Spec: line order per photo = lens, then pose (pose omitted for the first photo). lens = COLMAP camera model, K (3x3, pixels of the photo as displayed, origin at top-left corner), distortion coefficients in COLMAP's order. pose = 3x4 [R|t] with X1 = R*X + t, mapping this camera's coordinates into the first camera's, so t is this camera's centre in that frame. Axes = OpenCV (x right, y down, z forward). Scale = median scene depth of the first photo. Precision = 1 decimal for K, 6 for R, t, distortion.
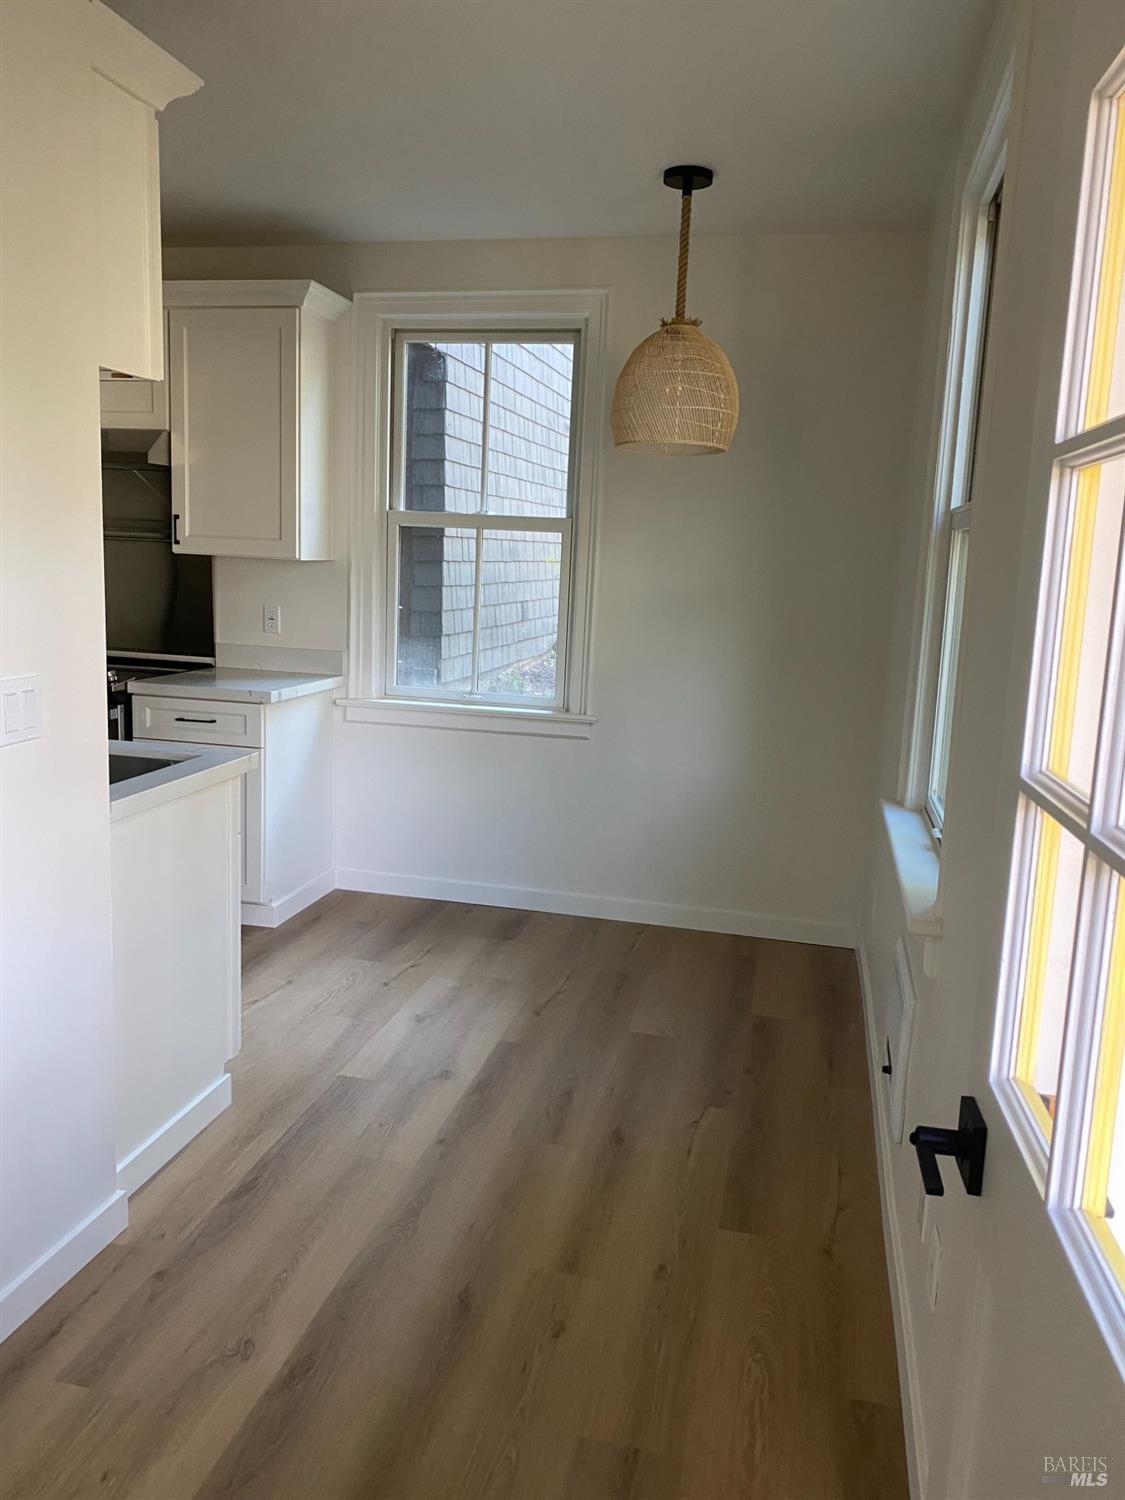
lens RADIAL K [[1143.7, 0, 558.8], [0, 1143.7, 758.9], [0, 0, 1]] dist [0.008236, -0.003189]
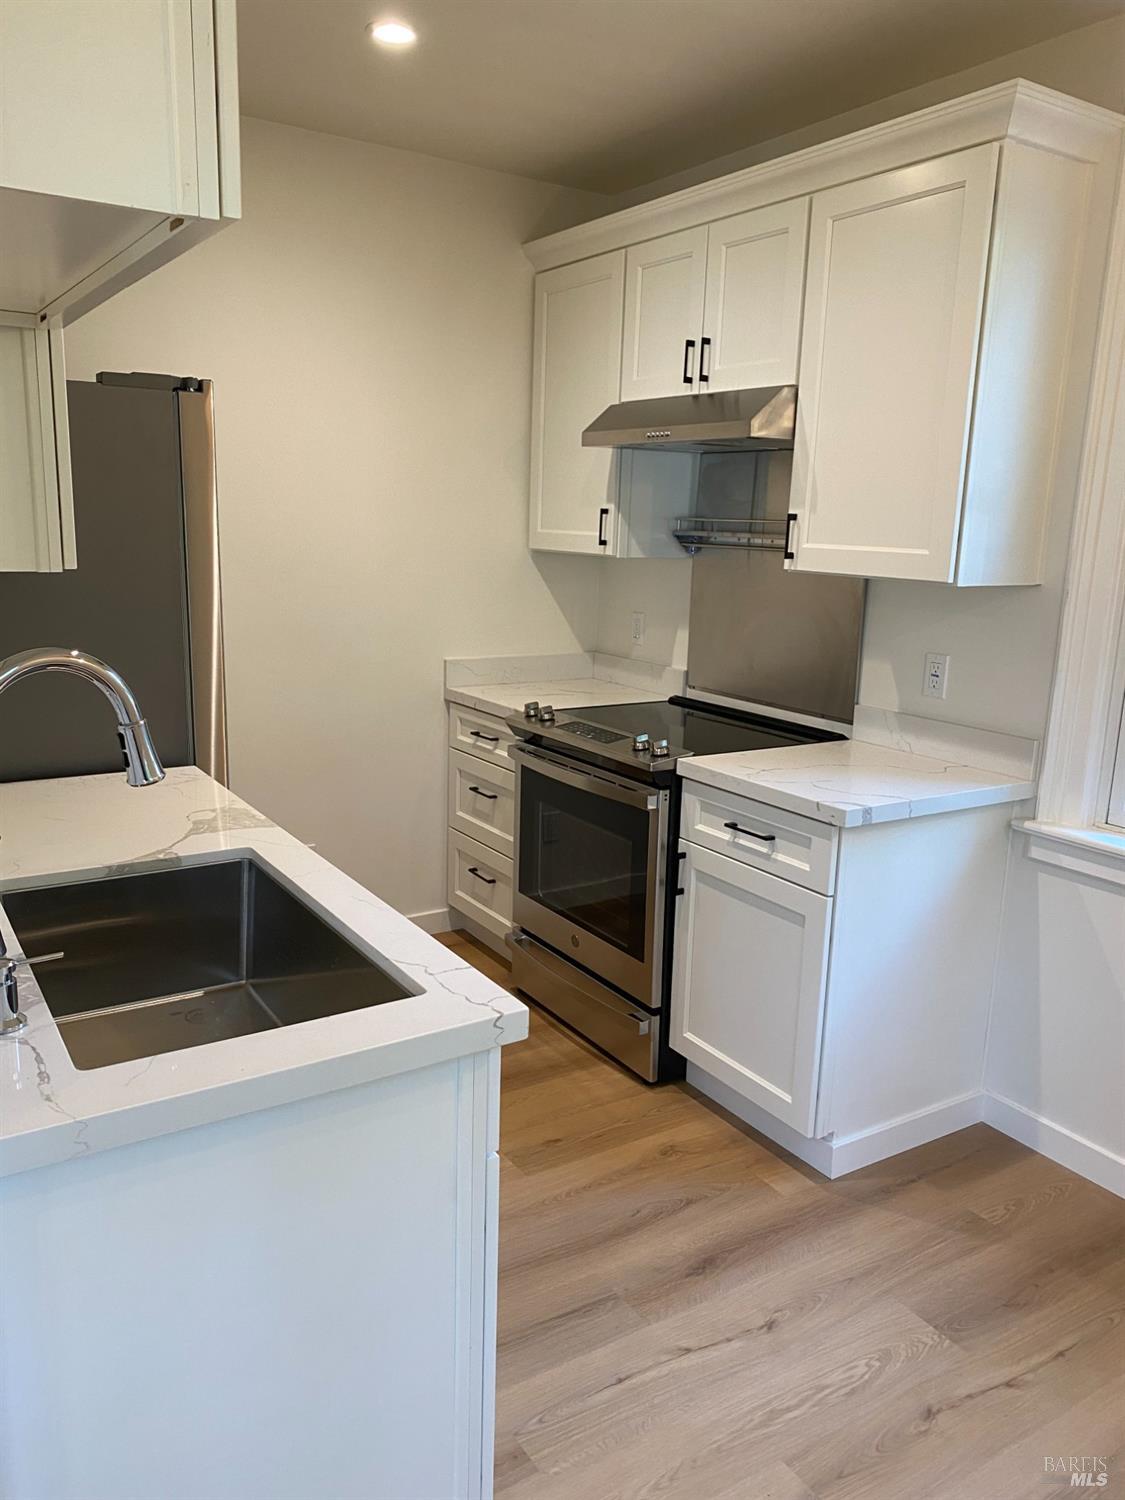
lens RADIAL K [[1143.7, 0, 558.8], [0, 1143.7, 758.9], [0, 0, 1]] dist [0.008236, -0.003189]
pose [[0.716163, 0.133661, -0.685015, 0.041857], [-0.128156, 0.989987, 0.059184, -0.098041], [0.686066, 0.045404, 0.726121, 0.450605]]
